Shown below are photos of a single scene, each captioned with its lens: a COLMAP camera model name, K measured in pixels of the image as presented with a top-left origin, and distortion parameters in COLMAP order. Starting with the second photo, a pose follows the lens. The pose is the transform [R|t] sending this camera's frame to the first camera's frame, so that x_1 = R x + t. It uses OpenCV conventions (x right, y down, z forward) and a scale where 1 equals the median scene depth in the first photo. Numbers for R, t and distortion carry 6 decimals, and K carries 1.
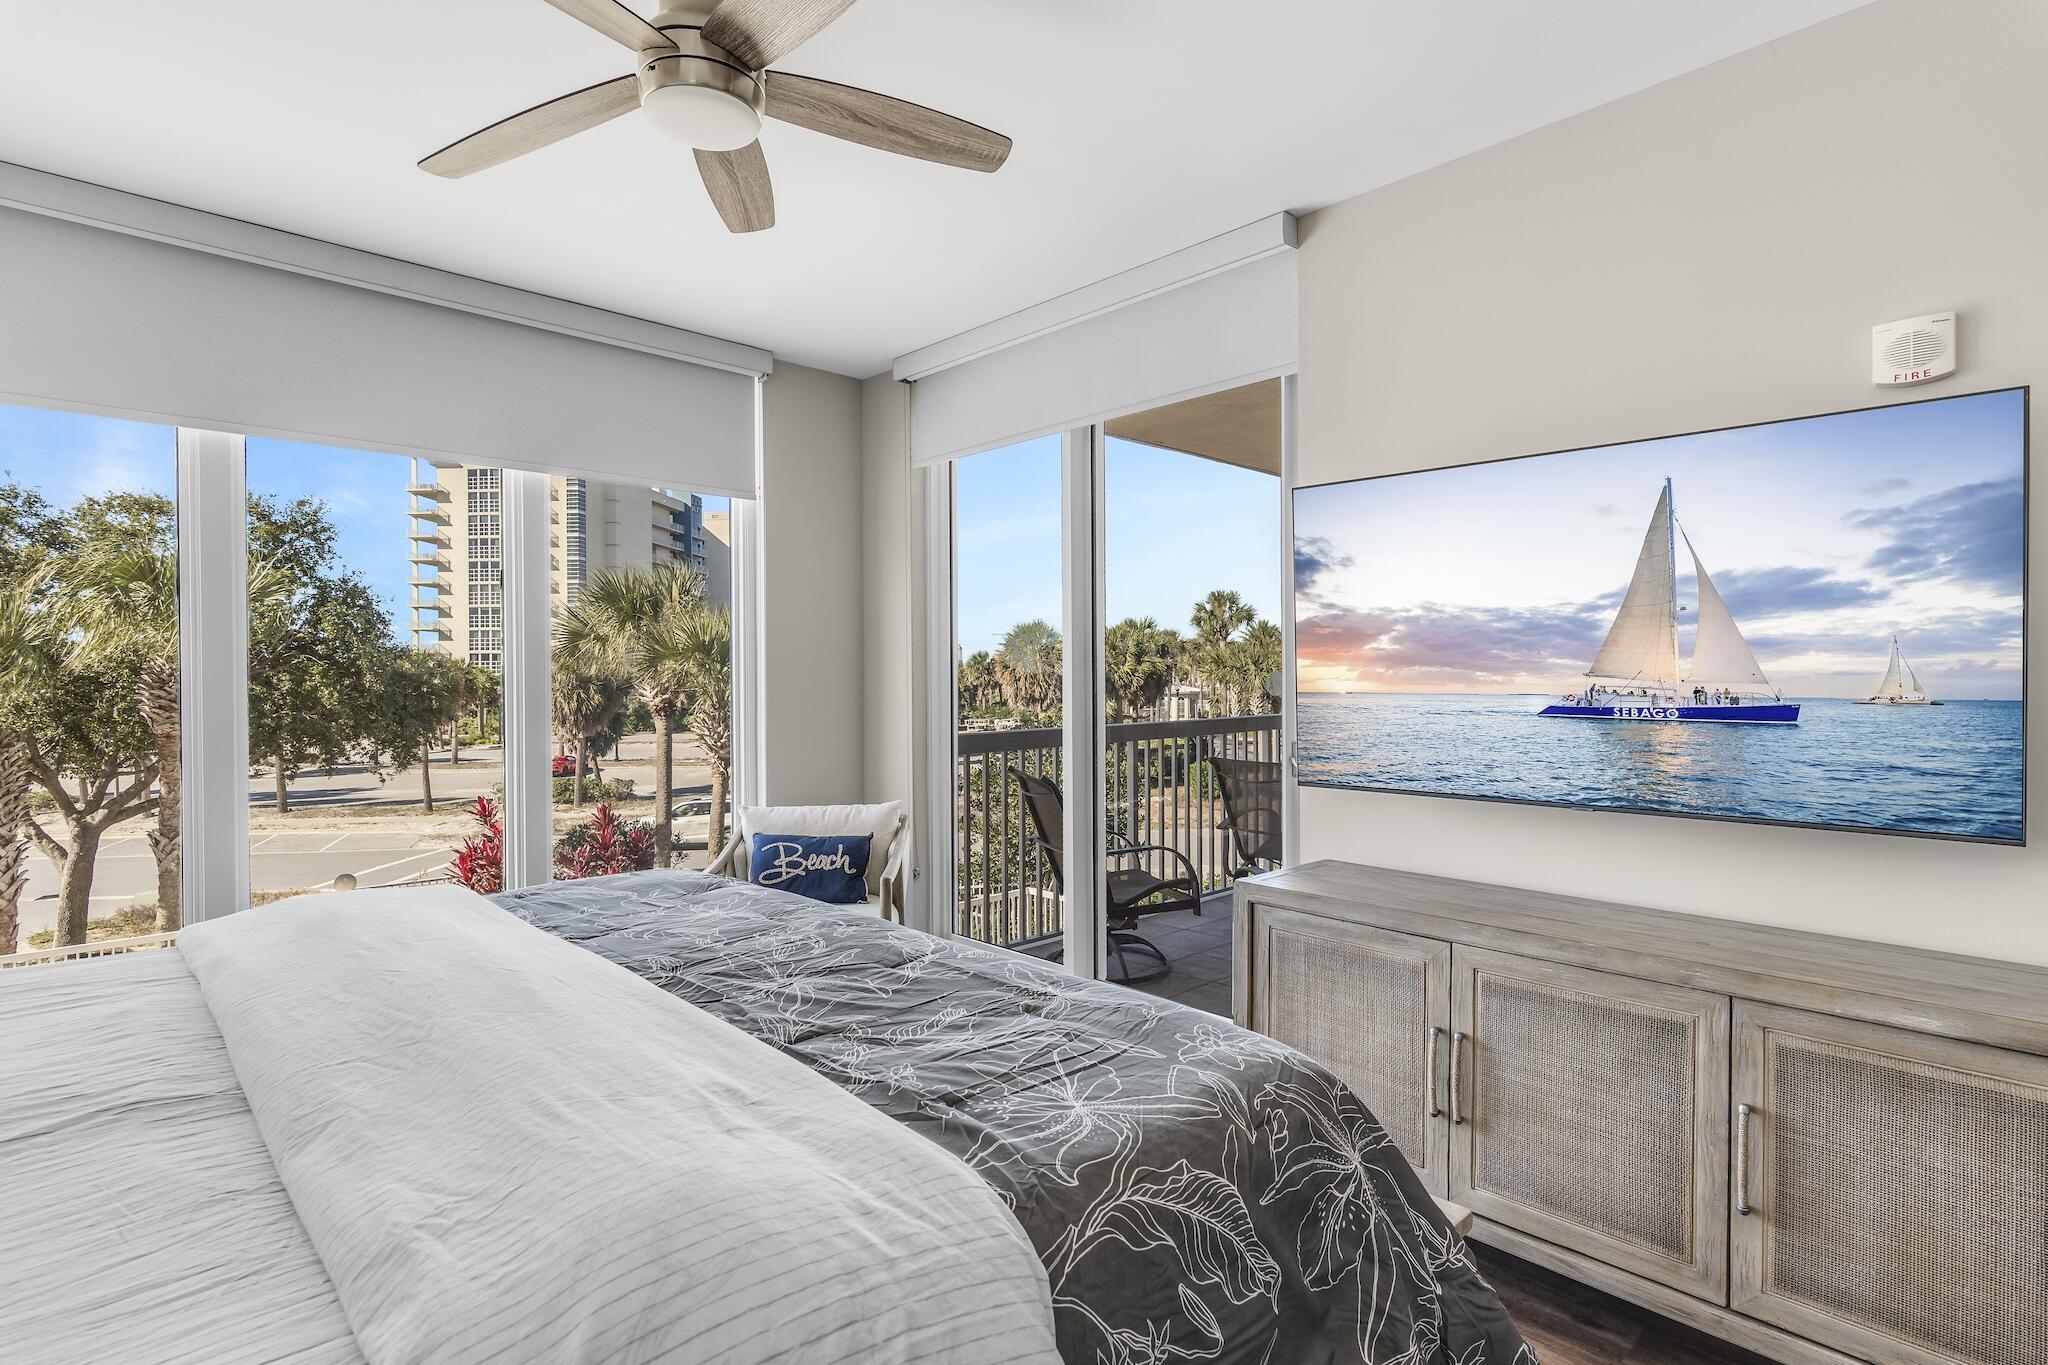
lens RADIAL K [[1031.9, 0, 1026.4], [0, 1031.9, 653.4], [0, 0, 1]] dist [0.000785, 0.000271]
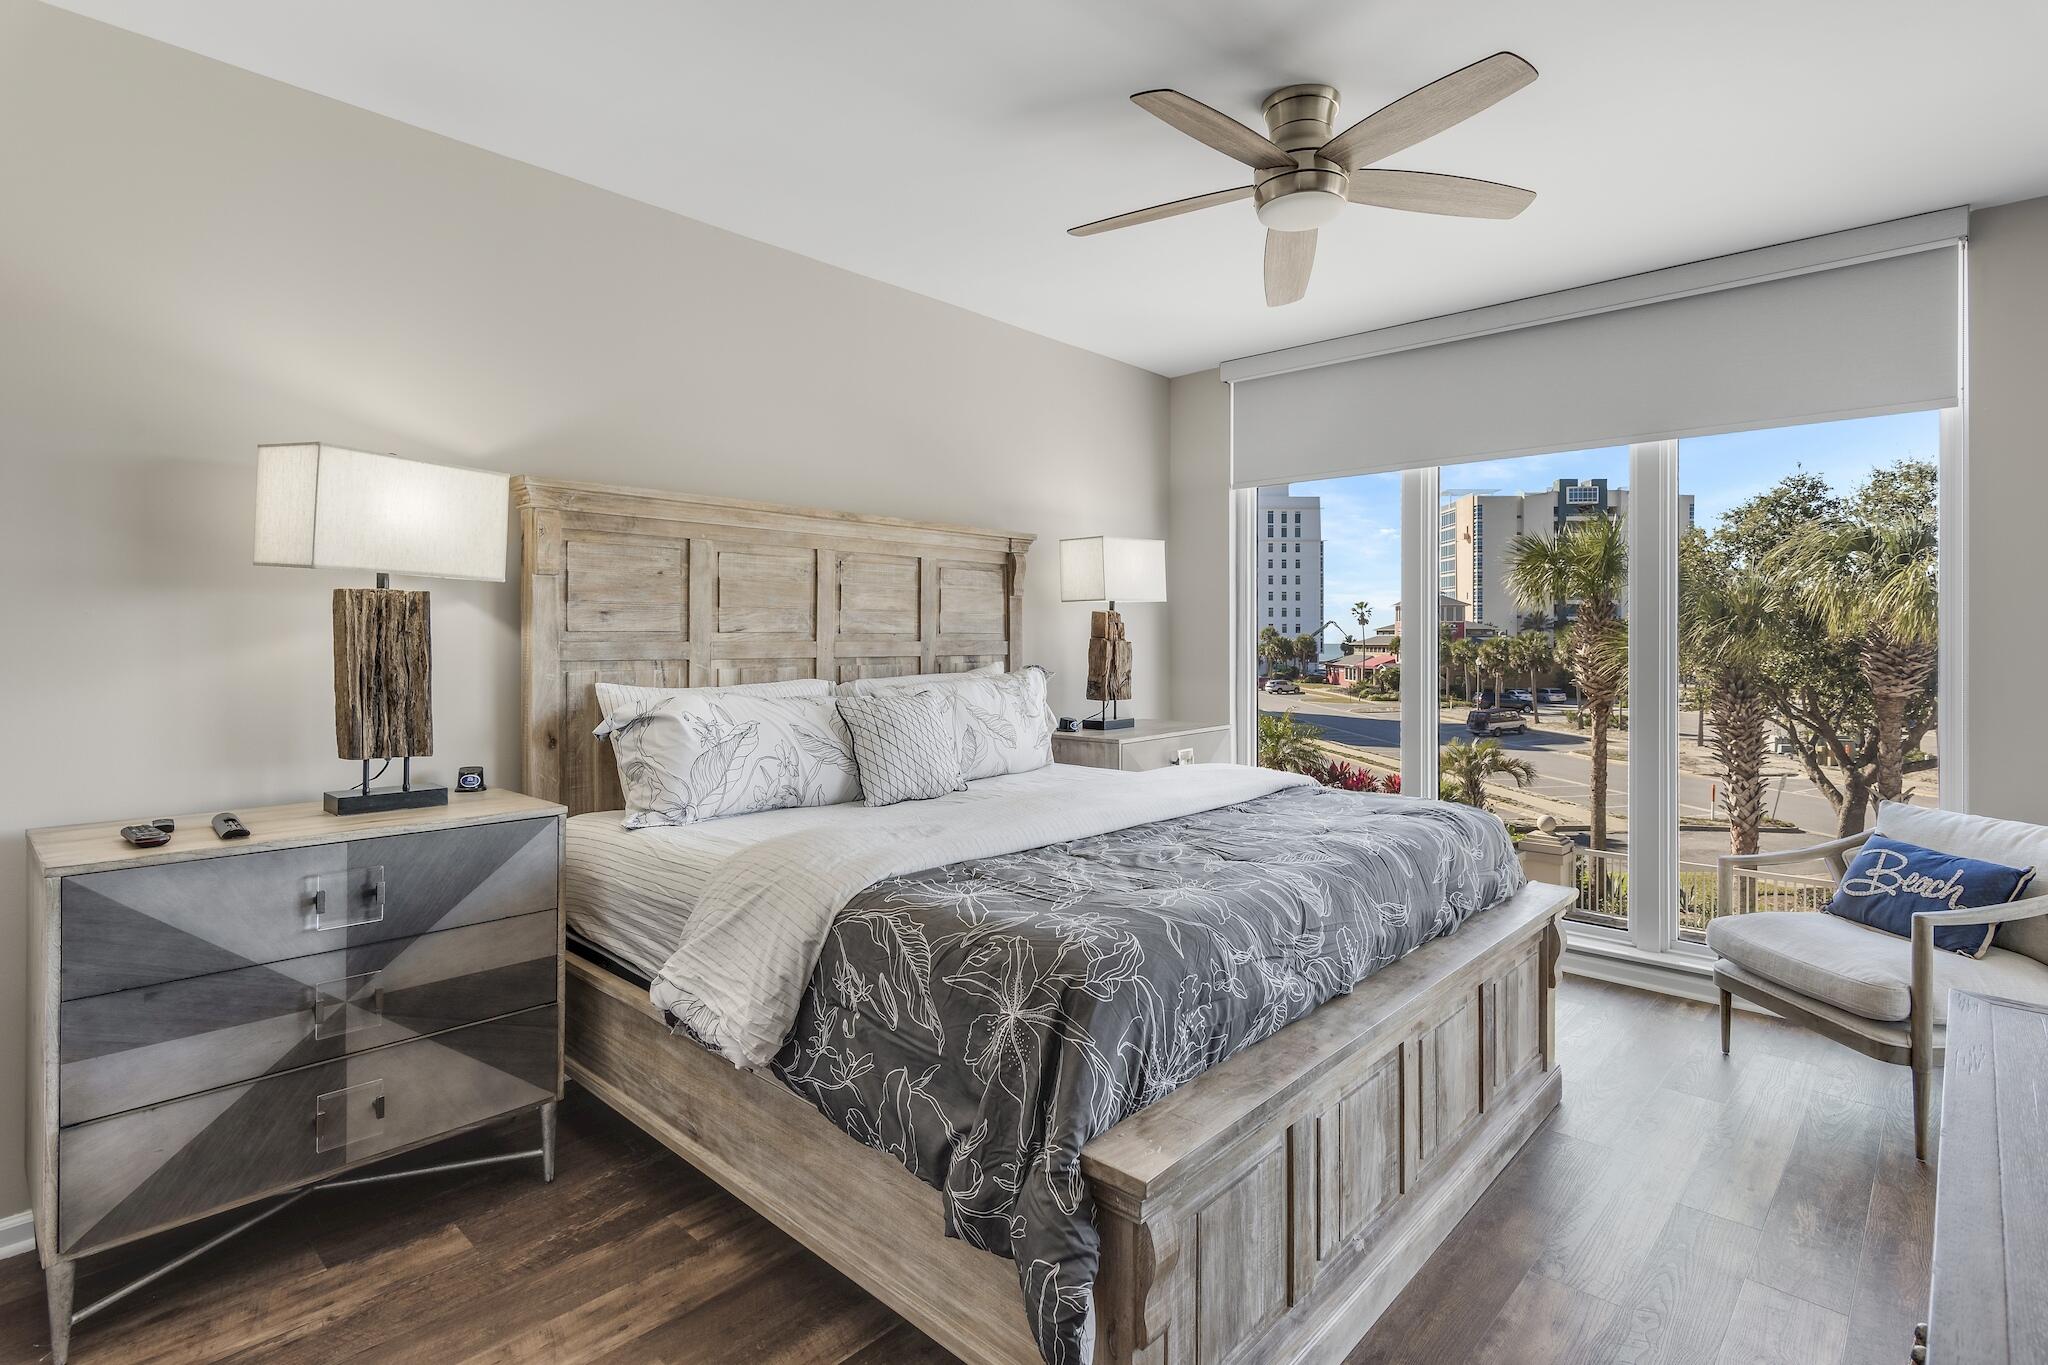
lens RADIAL K [[1028.8, 0, 1031.0], [0, 1028.8, 641.1], [0, 0, 1]] dist [-0.000568, 0.000226]
pose [[0.045890, 0.006659, -0.998924, 0.519692], [0.015287, 0.999856, 0.007367, 0.008759], [0.998830, -0.015609, 0.045781, 0.319992]]
